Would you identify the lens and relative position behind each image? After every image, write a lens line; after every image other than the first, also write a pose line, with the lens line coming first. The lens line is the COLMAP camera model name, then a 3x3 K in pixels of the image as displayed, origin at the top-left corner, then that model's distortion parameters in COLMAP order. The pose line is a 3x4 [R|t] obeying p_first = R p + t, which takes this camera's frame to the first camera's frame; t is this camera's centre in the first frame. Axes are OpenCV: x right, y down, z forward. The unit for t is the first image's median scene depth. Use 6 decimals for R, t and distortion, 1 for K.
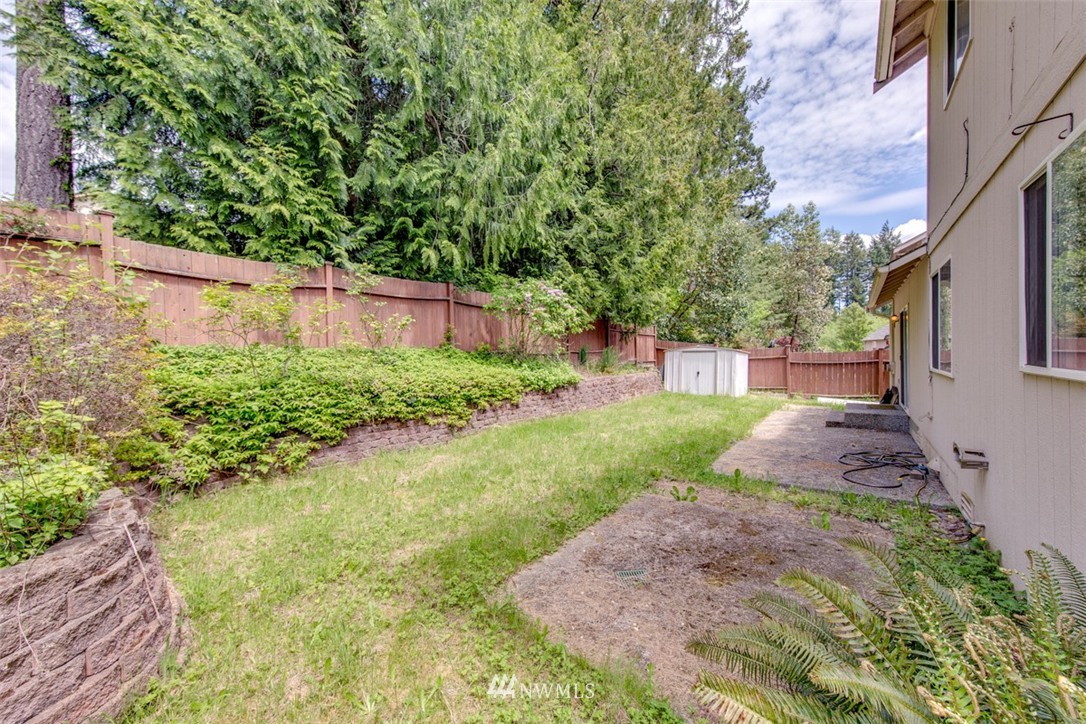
lens RADIAL K [[396.9, 0, 543.0], [0, 396.9, 362.0], [0, 0, 1]] dist [0.000503, 0.000031]
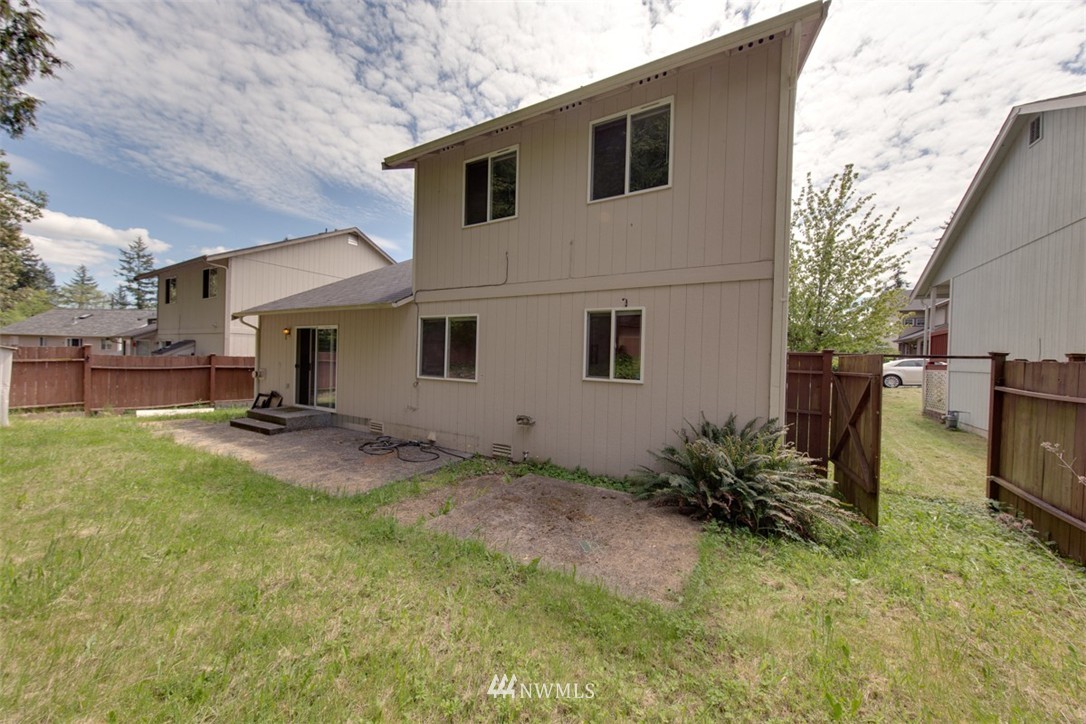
lens RADIAL K [[396.9, 0, 543.0], [0, 396.9, 362.0], [0, 0, 1]] dist [0.000503, 0.000031]
pose [[-0.186307, 0.009964, 0.982441, -0.785402], [-0.011409, 0.999859, -0.012304, -0.027707], [-0.982425, -0.013501, -0.186168, 1.087112]]
